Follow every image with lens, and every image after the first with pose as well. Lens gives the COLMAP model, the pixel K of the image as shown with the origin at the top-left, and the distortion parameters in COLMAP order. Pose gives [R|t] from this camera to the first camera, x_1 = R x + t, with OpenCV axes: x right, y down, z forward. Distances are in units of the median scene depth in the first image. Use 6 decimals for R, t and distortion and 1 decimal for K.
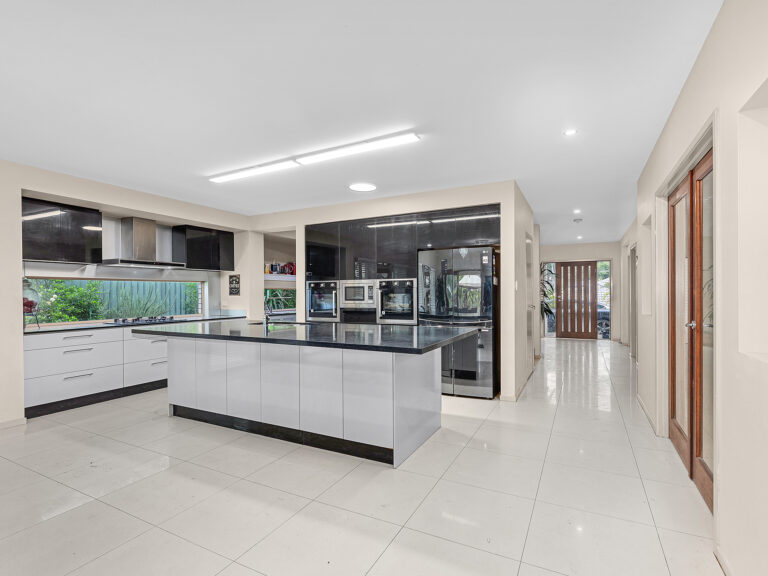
lens RADIAL K [[392.7, 0, 383.9], [0, 392.7, 290.6], [0, 0, 1]] dist [0.000667, 0.000030]
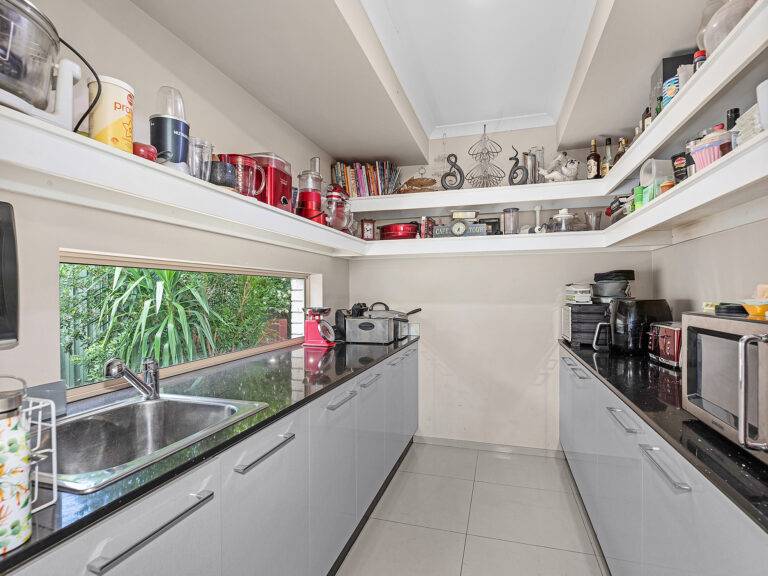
lens RADIAL K [[392.7, 0, 384.0], [0, 392.7, 290.4], [0, 0, 1]] dist [0.000667, 0.000030]
pose [[0.981286, 0.001320, 0.192554, -0.216542], [-0.001585, 0.999998, 0.001221, 0.007484], [-0.192552, -0.001504, 0.981286, 0.794852]]
